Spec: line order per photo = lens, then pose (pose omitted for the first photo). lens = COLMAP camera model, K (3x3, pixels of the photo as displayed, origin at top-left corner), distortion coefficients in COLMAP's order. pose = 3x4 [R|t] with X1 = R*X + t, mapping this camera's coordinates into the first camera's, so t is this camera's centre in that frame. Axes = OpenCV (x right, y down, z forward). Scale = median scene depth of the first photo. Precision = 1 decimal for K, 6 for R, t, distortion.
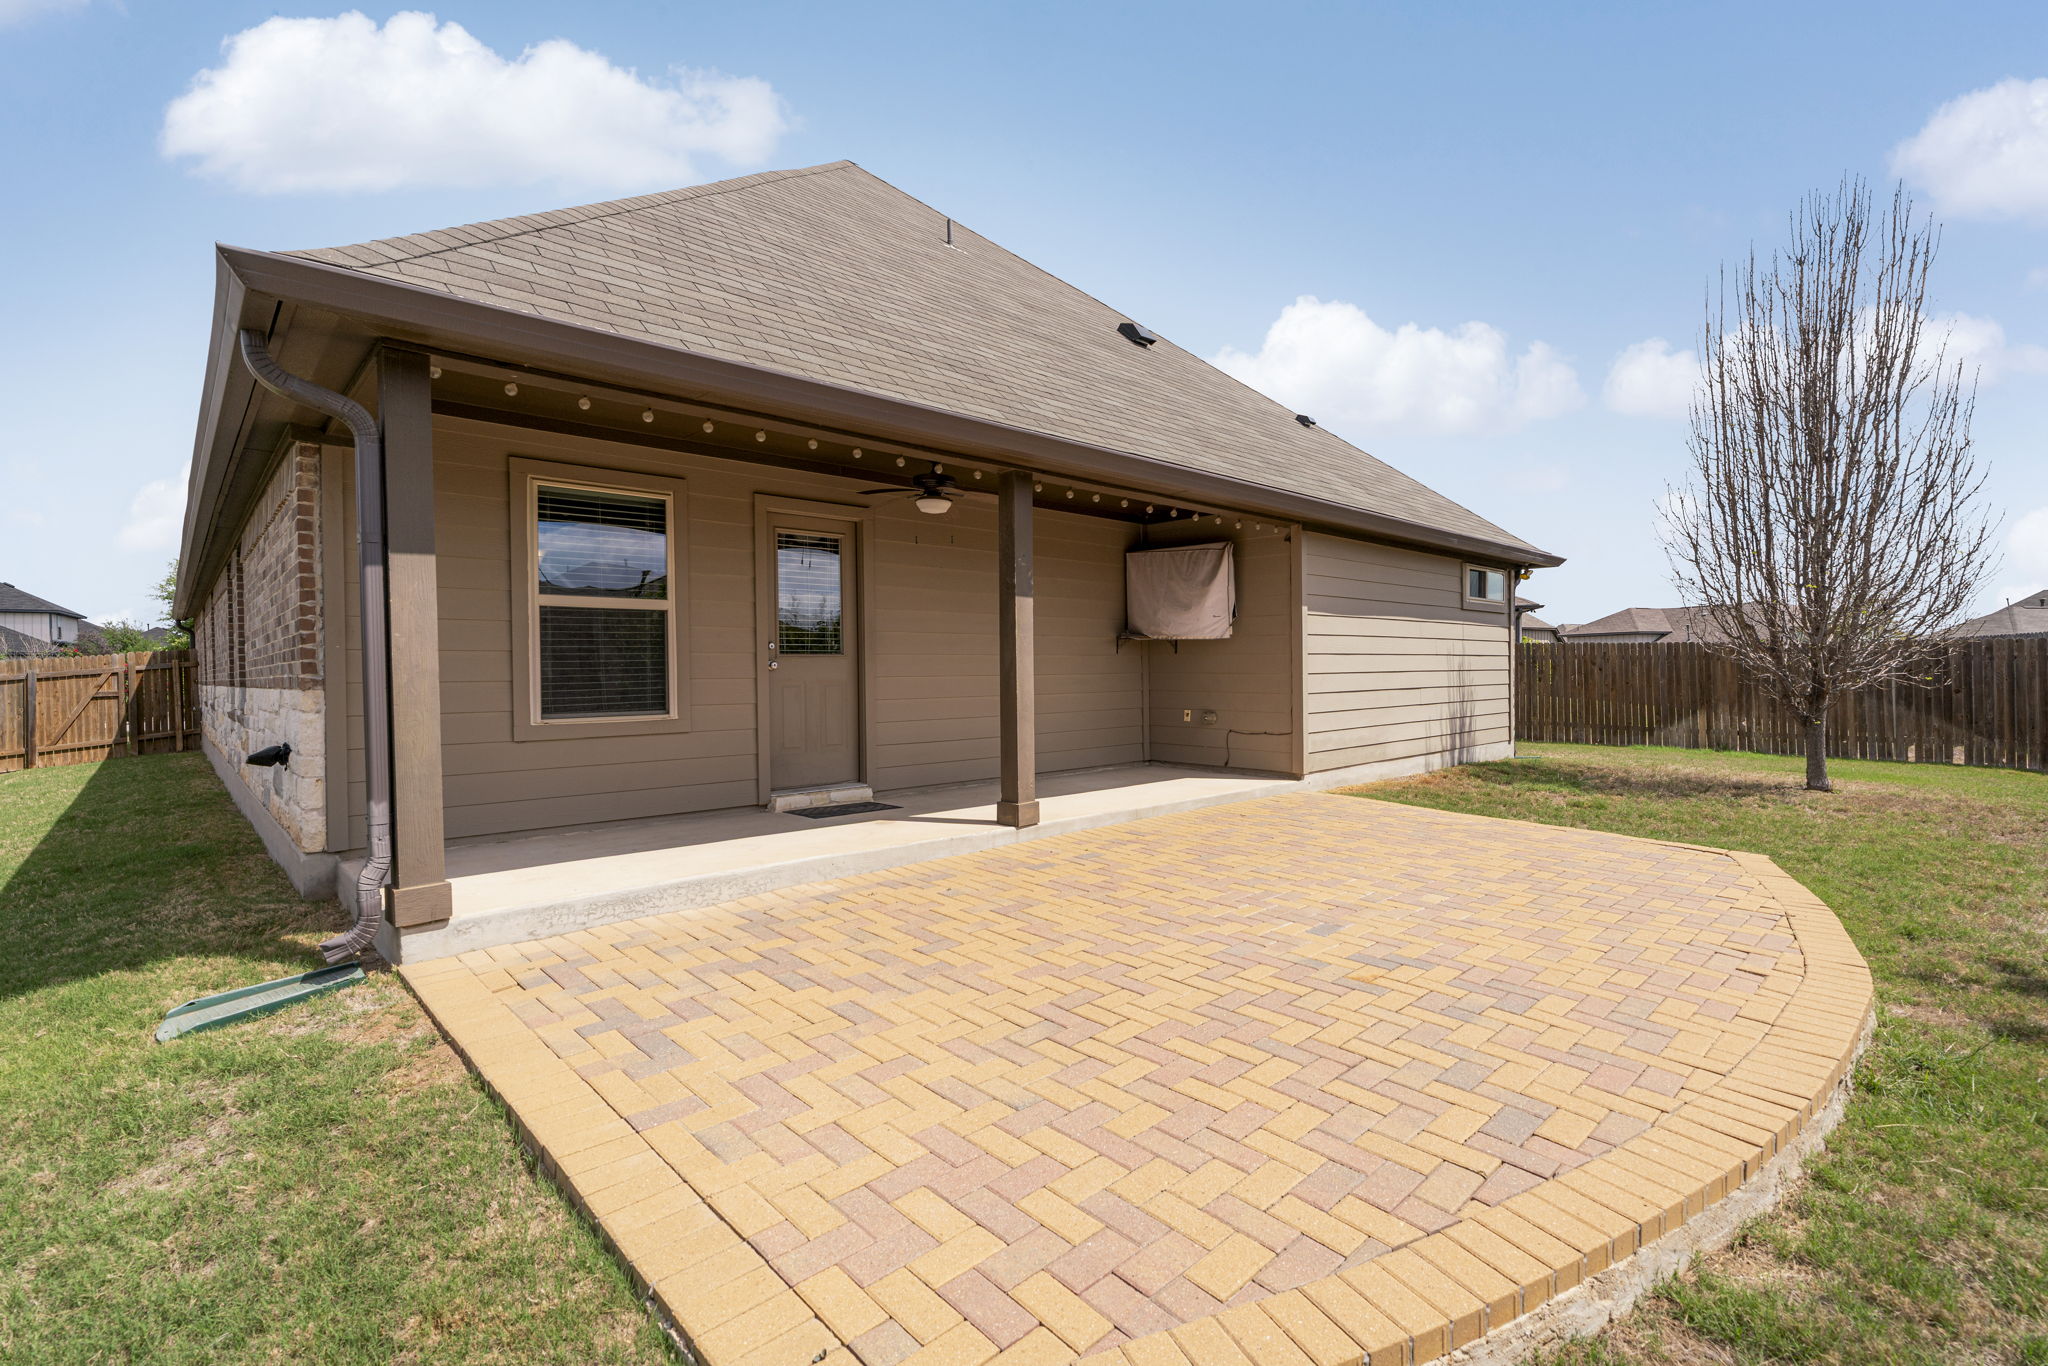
lens RADIAL K [[926.3, 0, 1028.7], [0, 926.3, 670.2], [0, 0, 1]] dist [-0.002993, -0.000311]
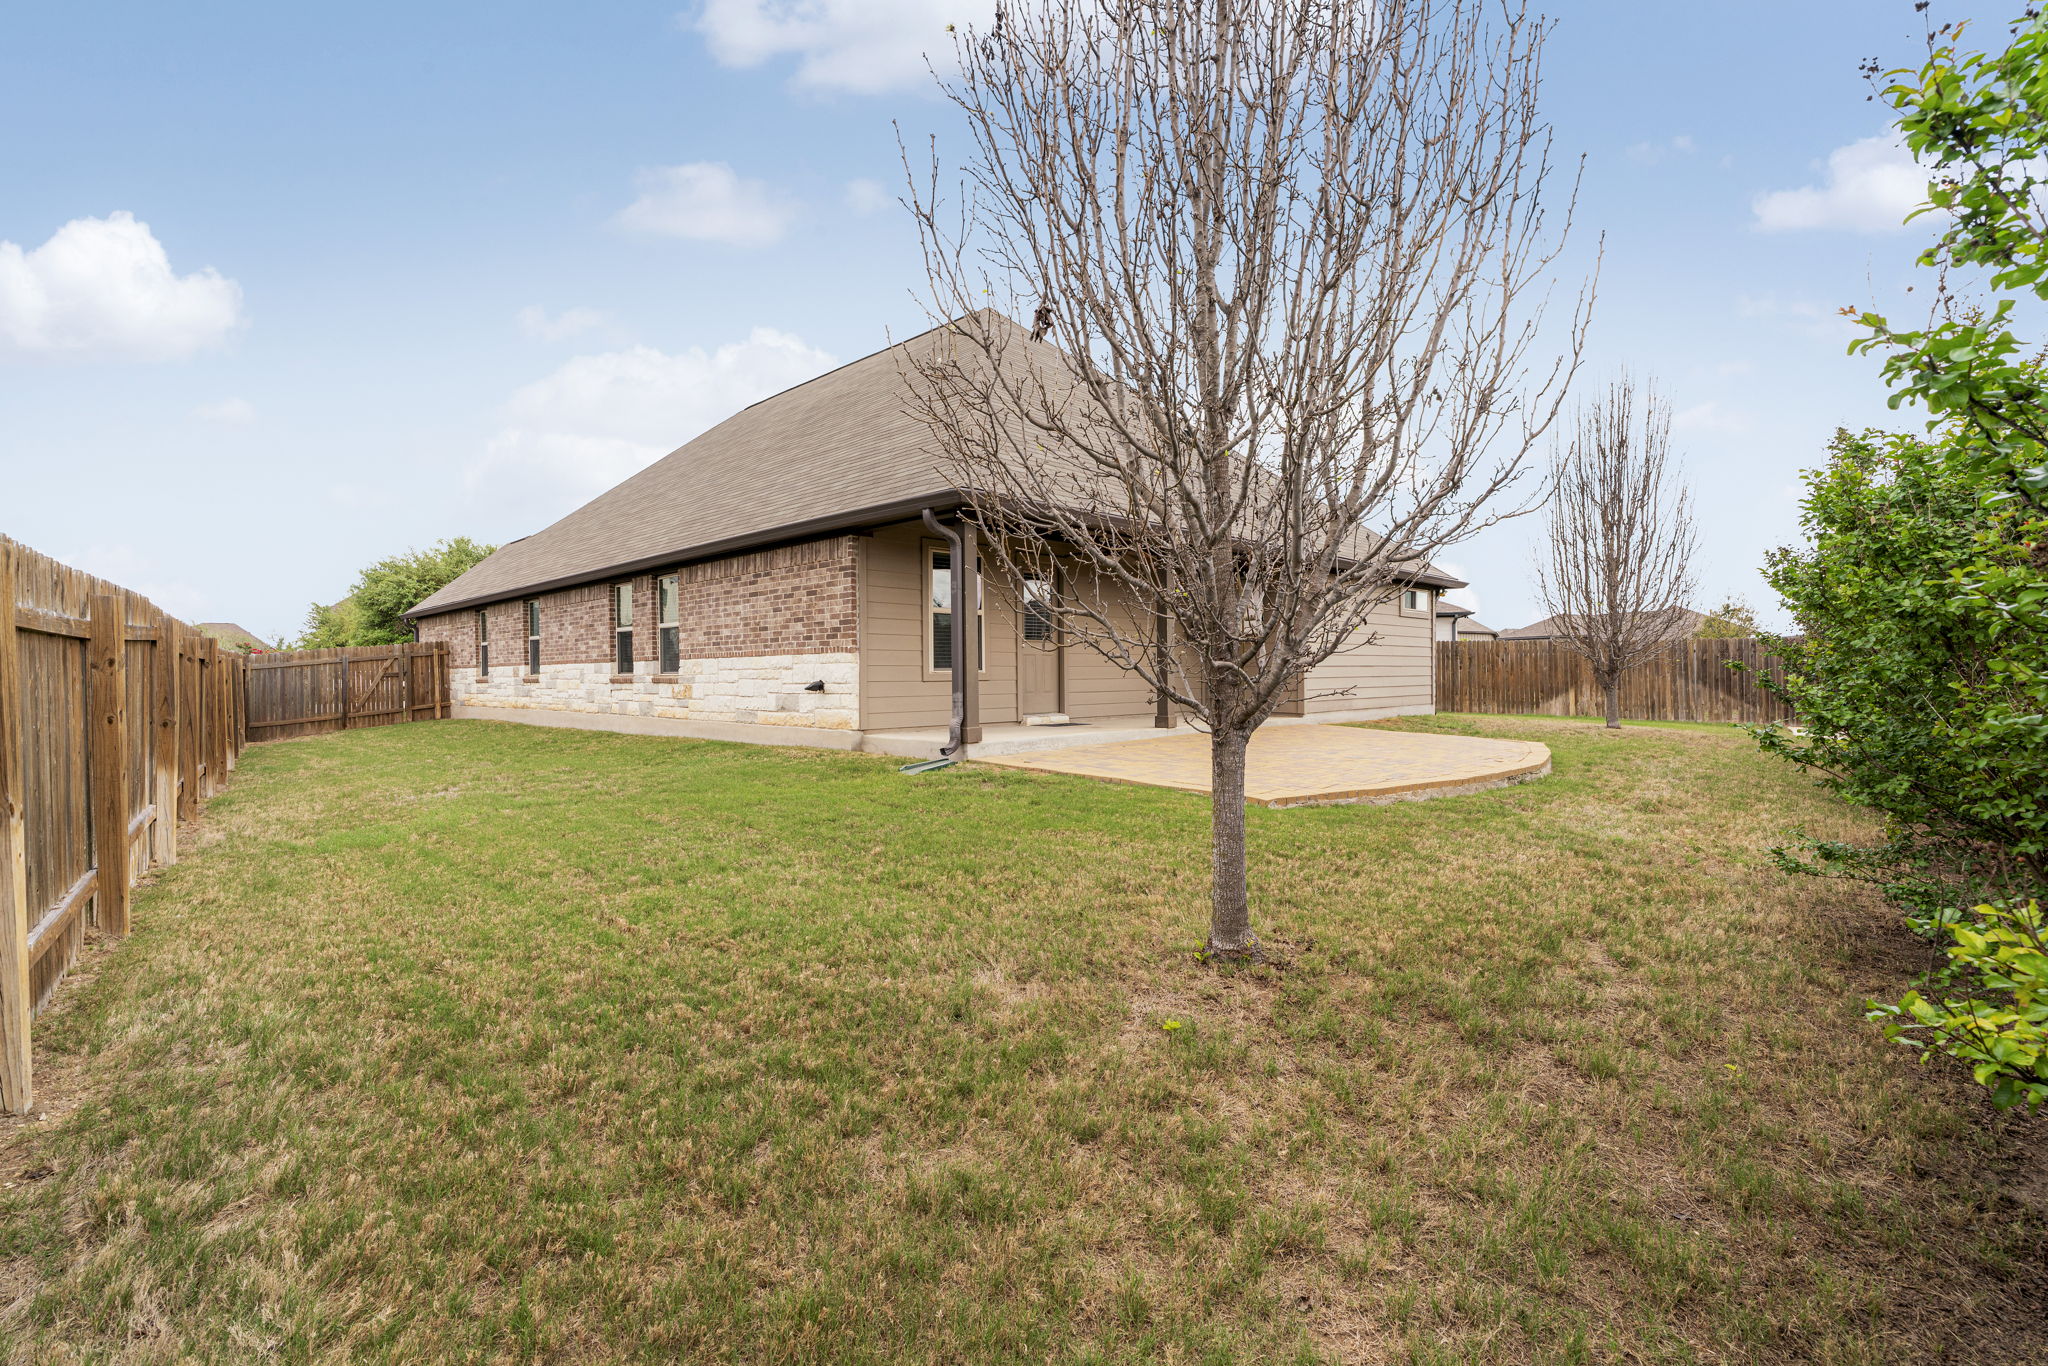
lens RADIAL K [[926.3, 0, 1019.6], [0, 926.3, 683.9], [0, 0, 1]] dist [-0.002993, -0.000311]
pose [[0.999413, 0.003450, 0.034078, -0.223511], [-0.003864, 0.999920, 0.012080, 0.031173], [-0.034034, -0.012204, 0.999346, -0.535020]]
